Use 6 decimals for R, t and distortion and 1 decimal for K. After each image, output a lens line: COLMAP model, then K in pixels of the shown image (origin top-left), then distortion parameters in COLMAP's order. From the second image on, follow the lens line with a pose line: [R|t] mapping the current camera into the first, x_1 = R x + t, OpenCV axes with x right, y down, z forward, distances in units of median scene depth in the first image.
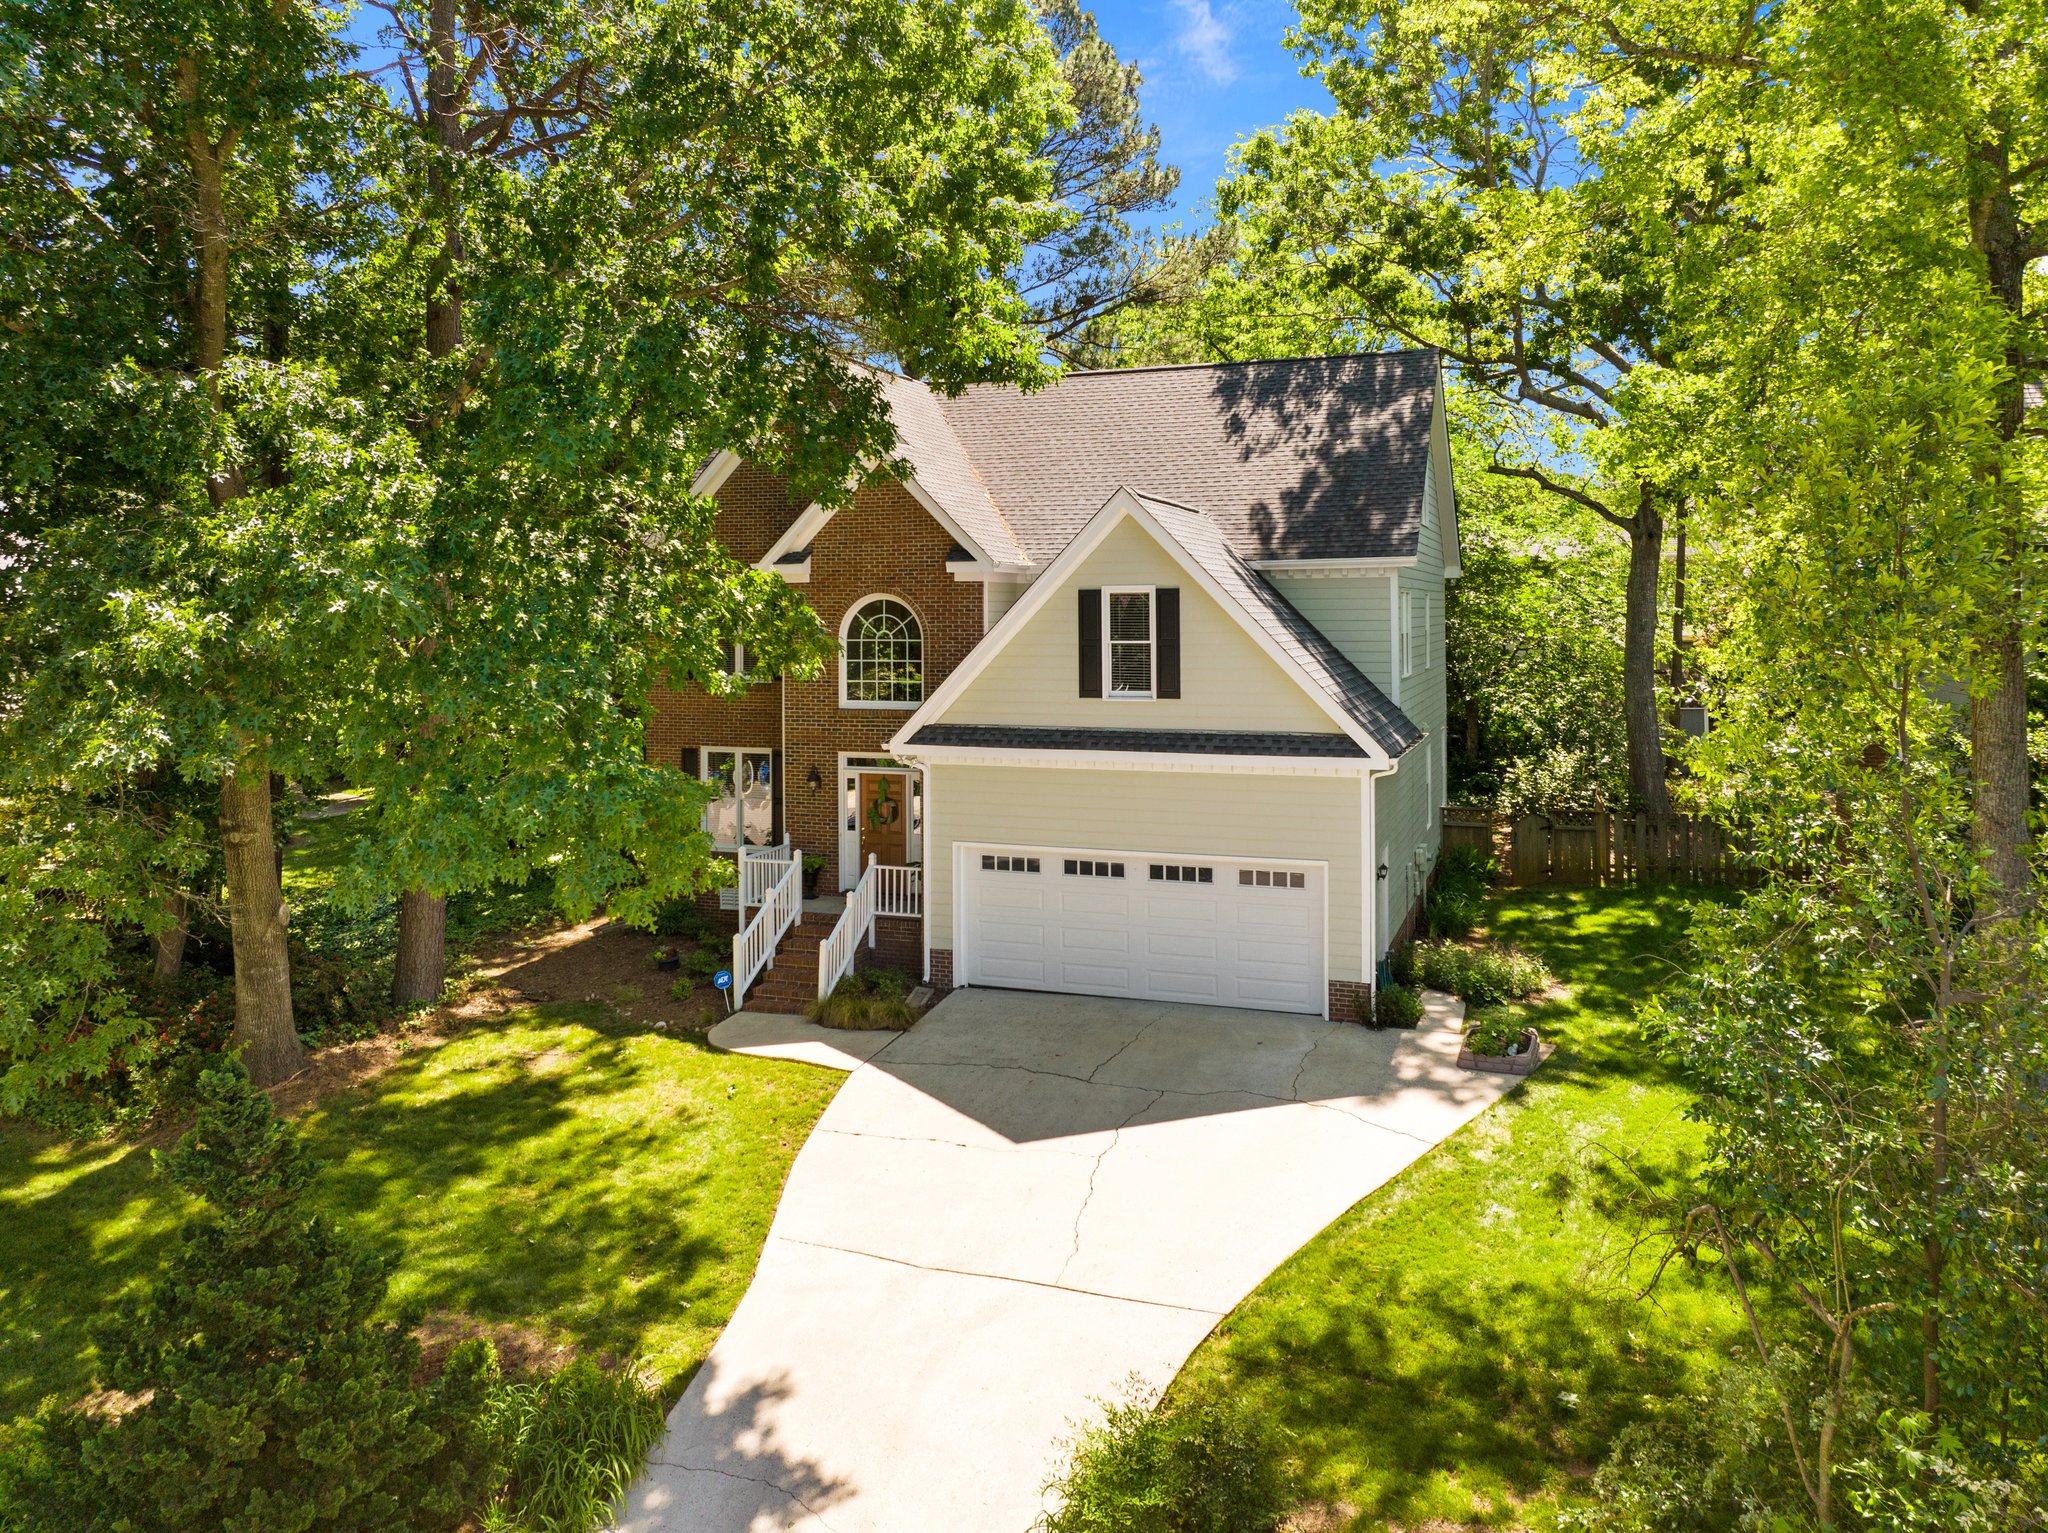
lens RADIAL K [[1467.7, 0, 1046.0], [0, 1467.7, 588.8], [0, 0, 1]] dist [-0.047102, 0.011927]
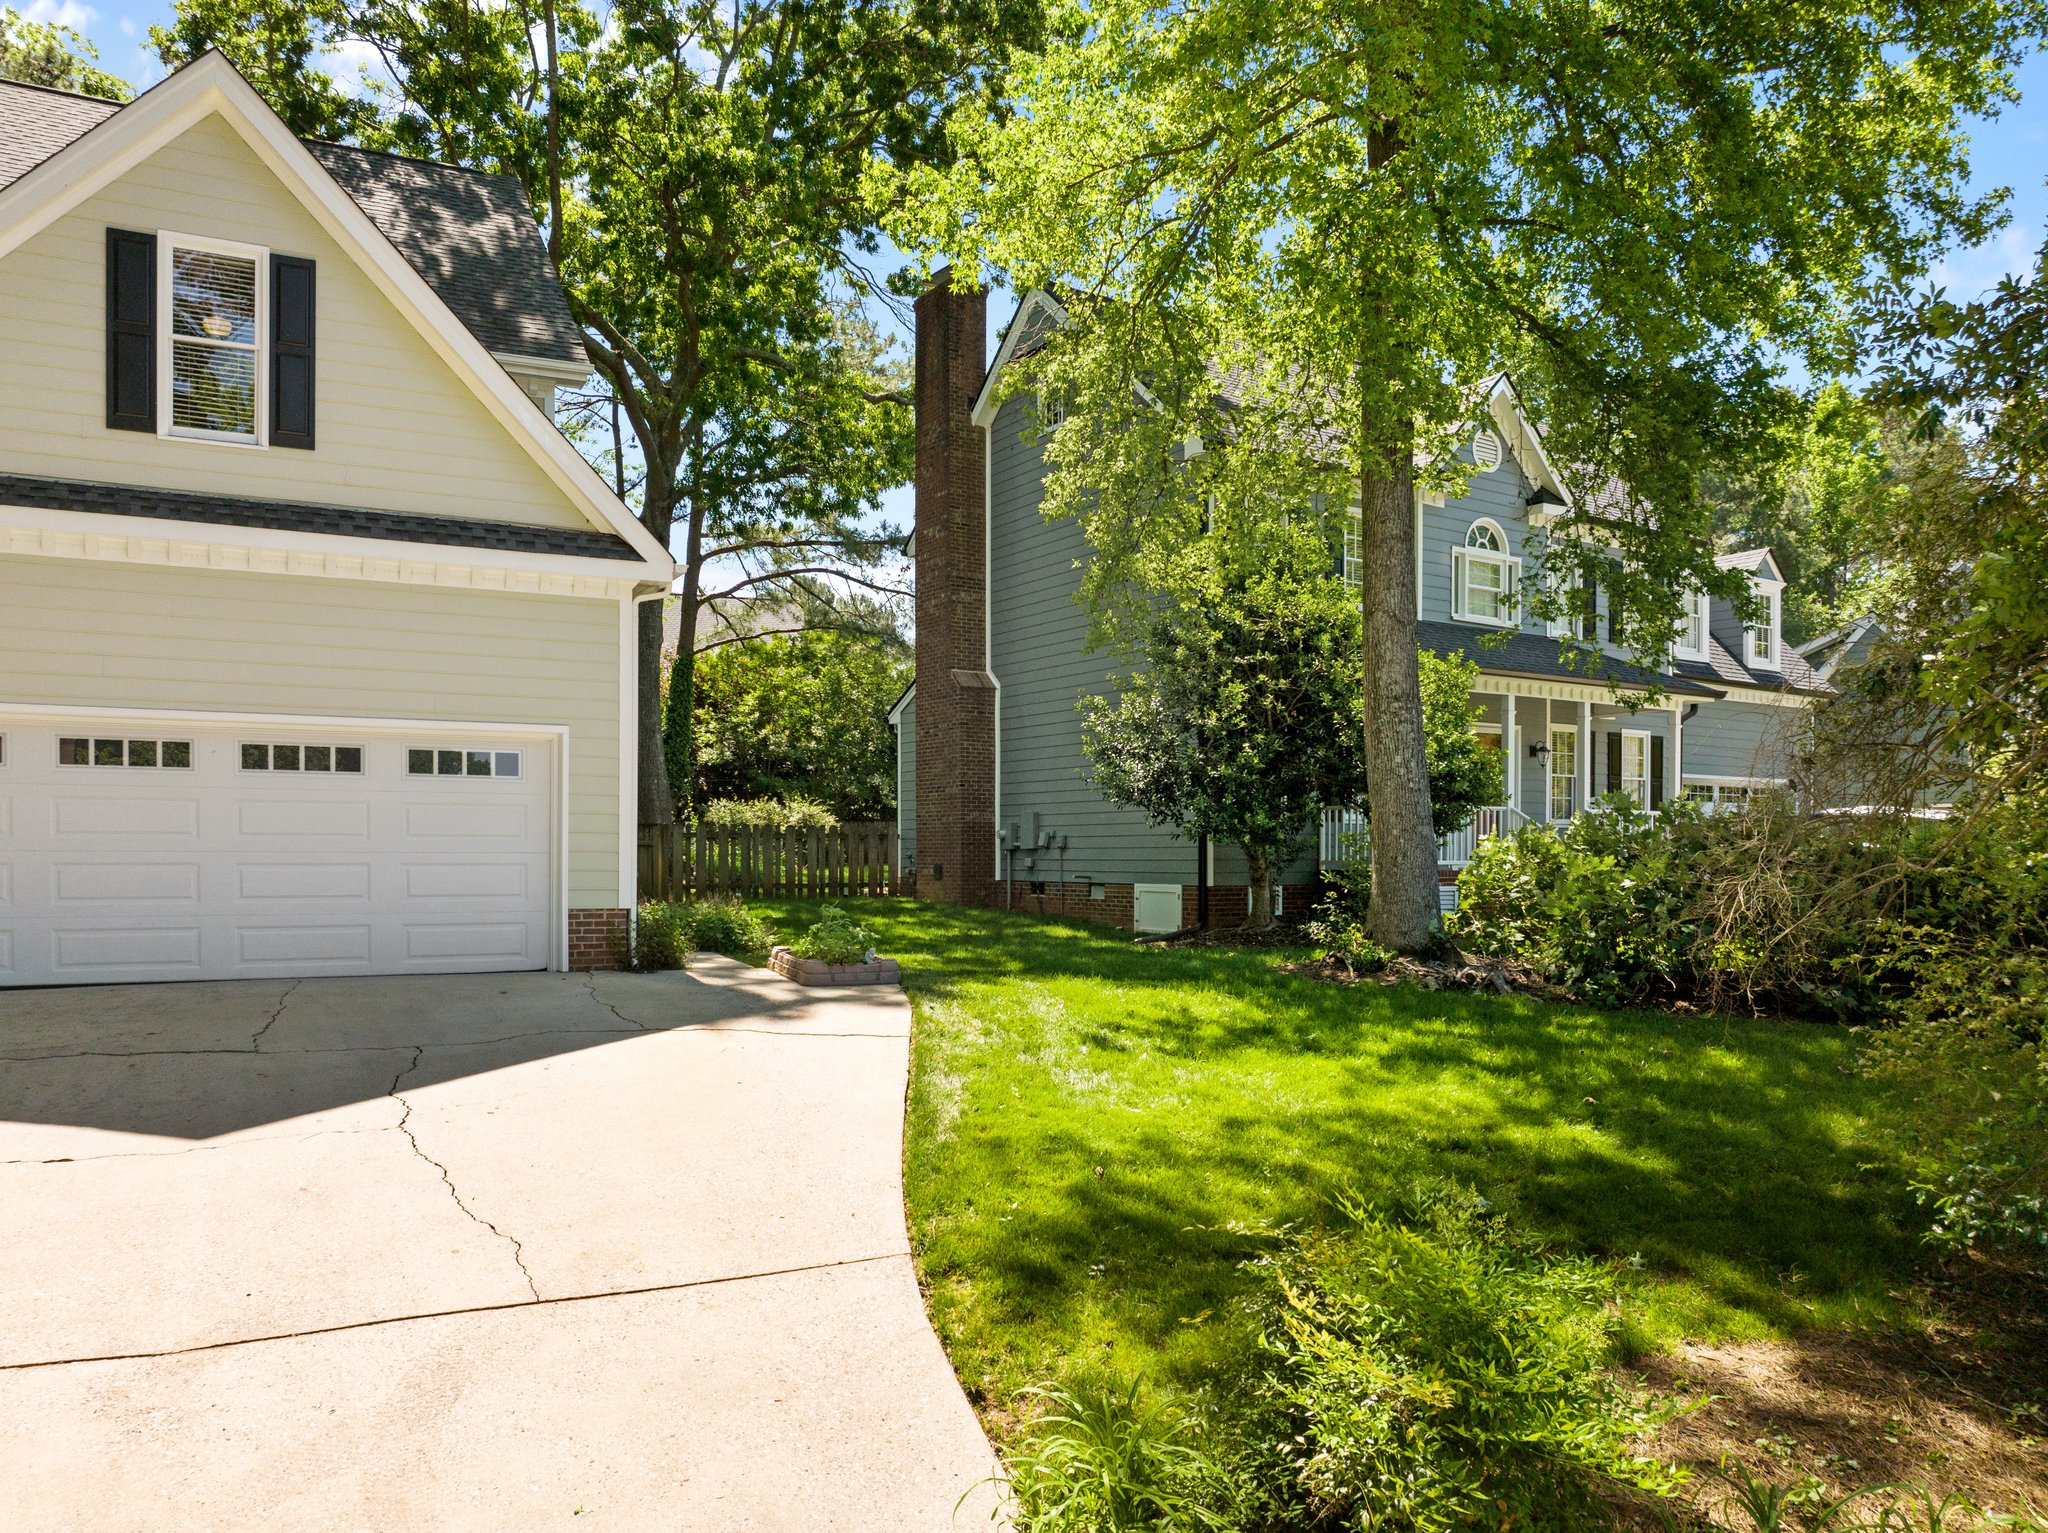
lens RADIAL K [[1467.7, 0, 1005.2], [0, 1467.7, 889.5], [0, 0, 1]] dist [-0.047102, 0.011927]
pose [[0.676012, -0.010354, 0.736818, -0.147615], [-0.020598, 0.999245, 0.032940, 0.222734], [-0.736602, -0.037445, 0.675289, 0.396660]]
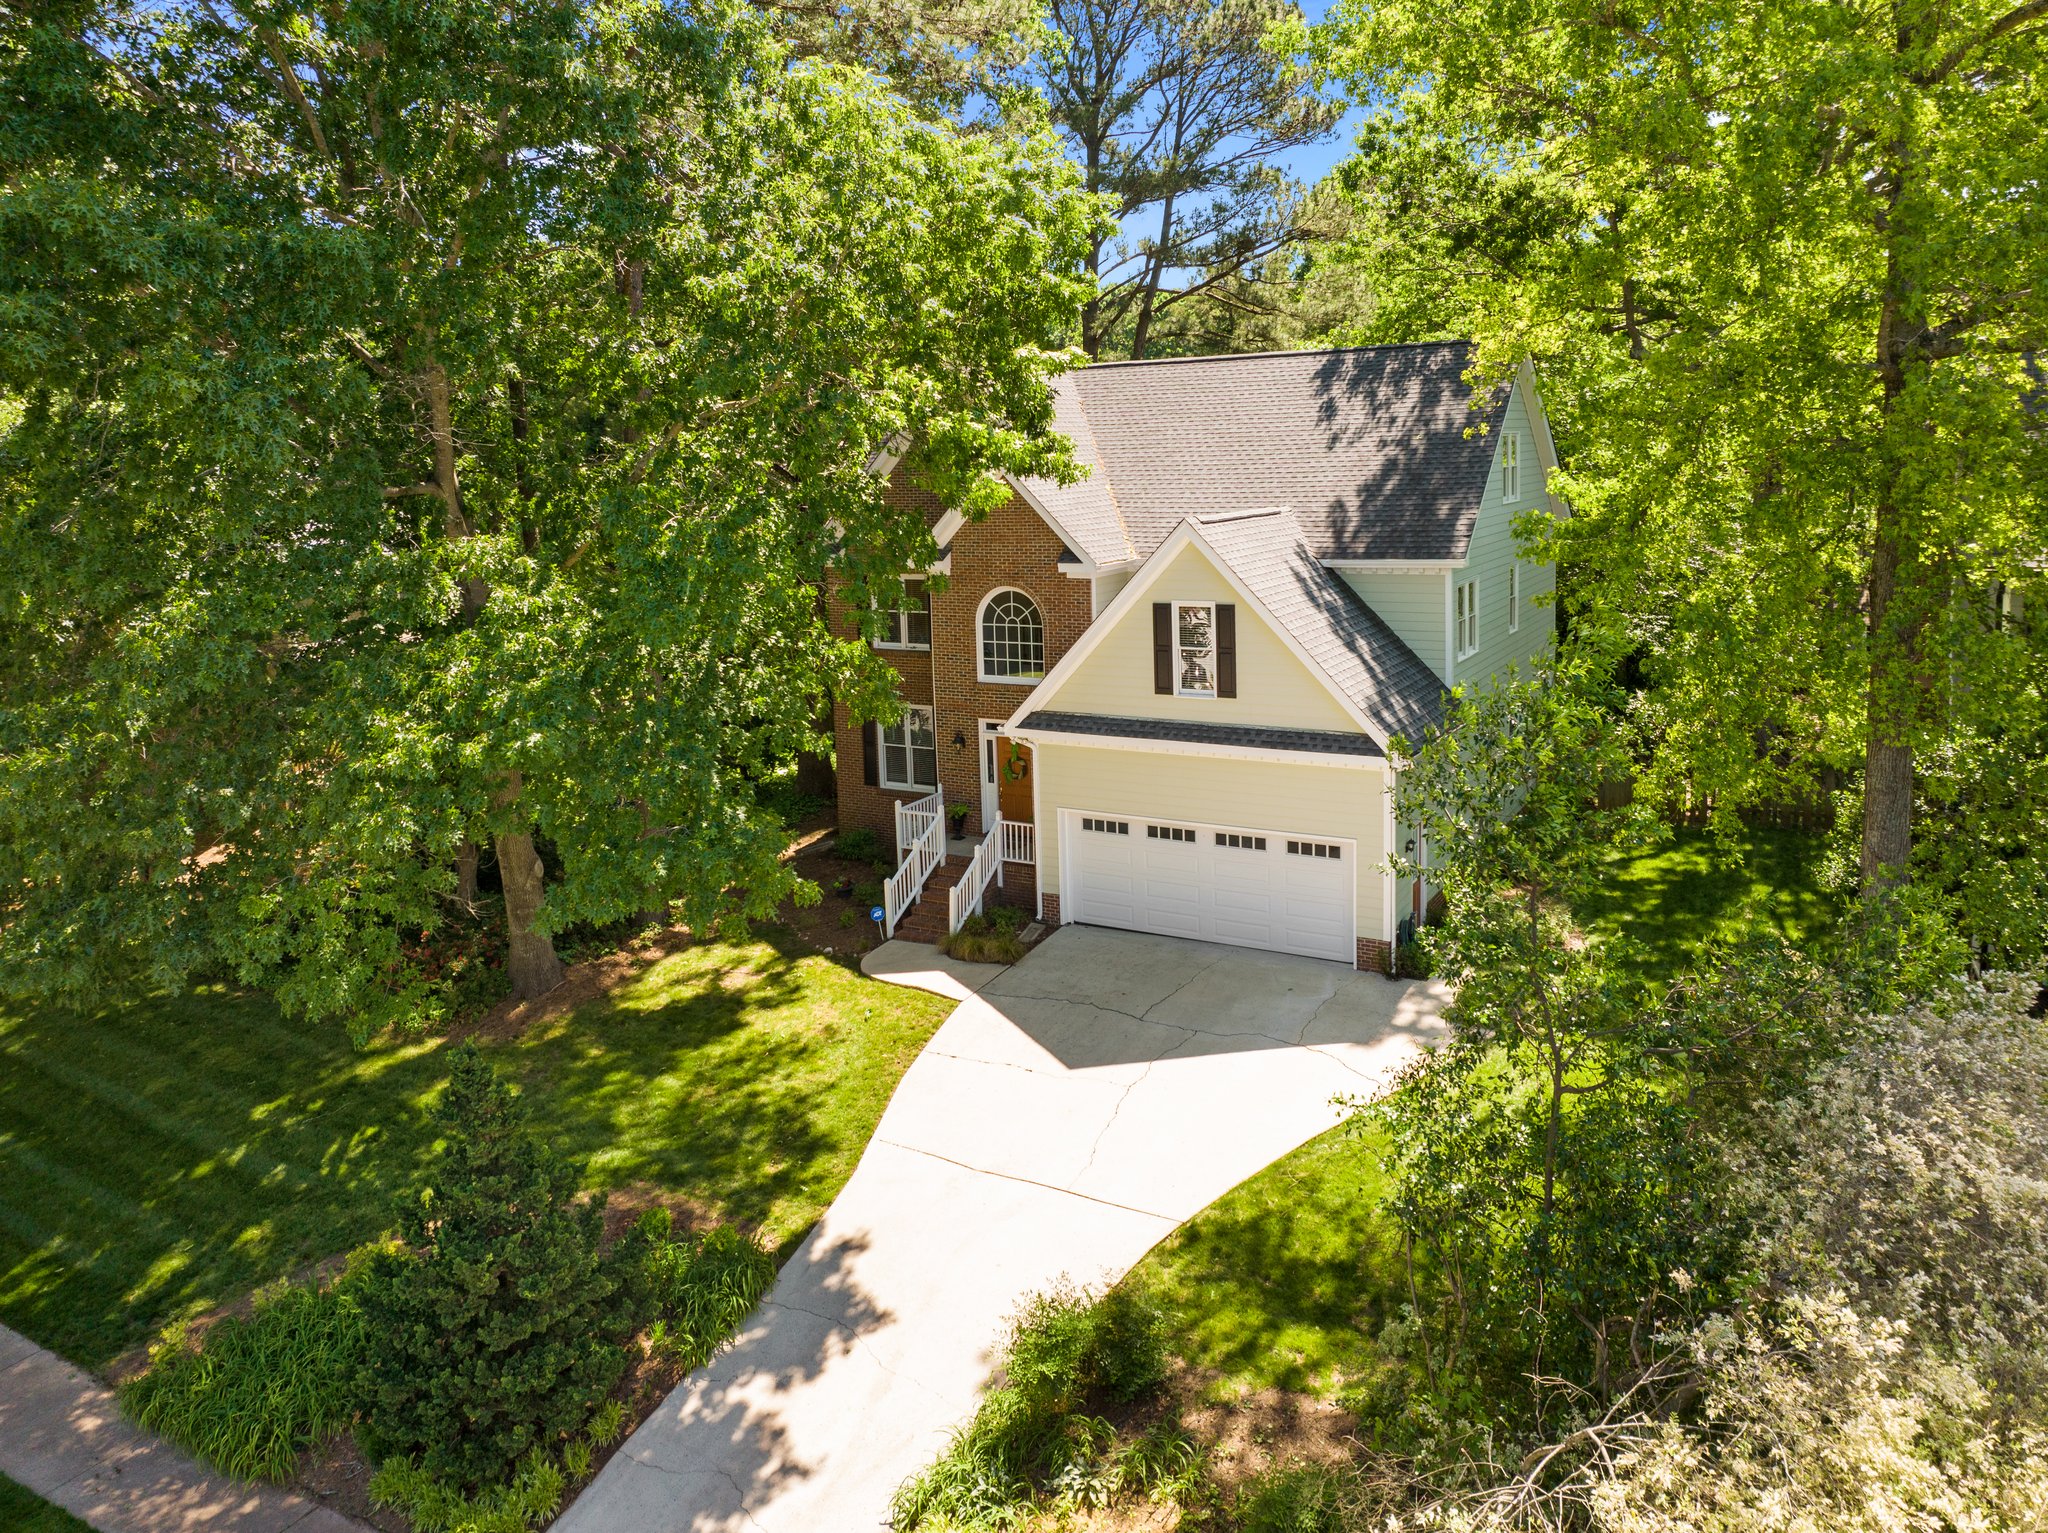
lens RADIAL K [[1467.7, 0, 1069.2], [0, 1467.7, 629.8], [0, 0, 1]] dist [-0.047102, 0.011927]
pose [[0.985884, -0.002801, -0.167405, 0.154651], [0.026320, 0.990021, 0.138440, -0.144711], [0.165346, -0.140891, 0.976120, -0.162496]]
